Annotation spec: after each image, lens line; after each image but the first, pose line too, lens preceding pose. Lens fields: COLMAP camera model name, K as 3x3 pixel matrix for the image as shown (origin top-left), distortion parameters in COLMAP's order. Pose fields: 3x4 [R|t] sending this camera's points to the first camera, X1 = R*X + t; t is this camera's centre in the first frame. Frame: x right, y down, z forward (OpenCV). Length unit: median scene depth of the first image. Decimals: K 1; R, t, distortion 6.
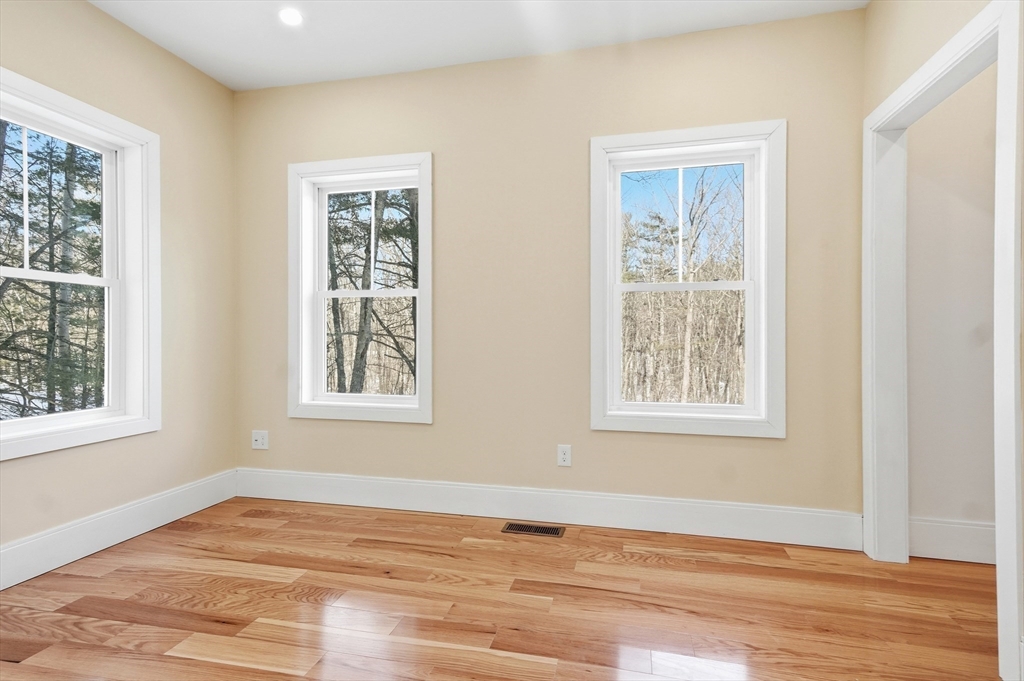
lens RADIAL K [[523.3, 0, 490.2], [0, 523.3, 333.0], [0, 0, 1]] dist [0.034267, 0.000193]
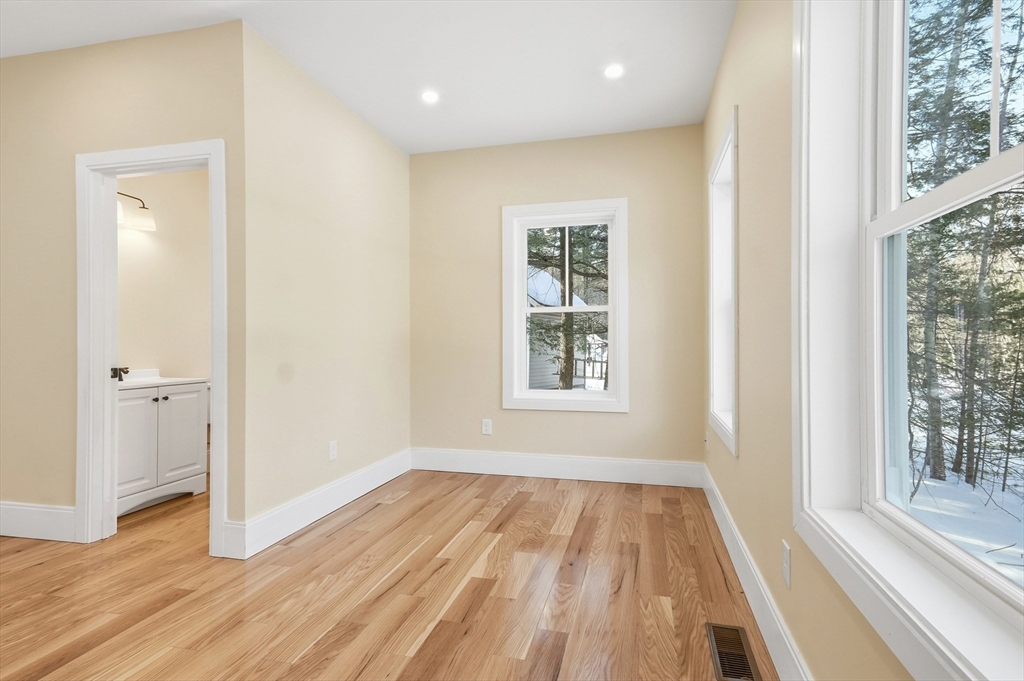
lens RADIAL K [[499.6, 0, 521.0], [0, 499.6, 343.4], [0, 0, 1]] dist [0.017345, -0.000345]
pose [[-0.006348, -0.001775, -0.999978, 0.734551], [0.010384, 0.999944, -0.001841, 0.004065], [0.999926, -0.010395, -0.006329, 0.807268]]
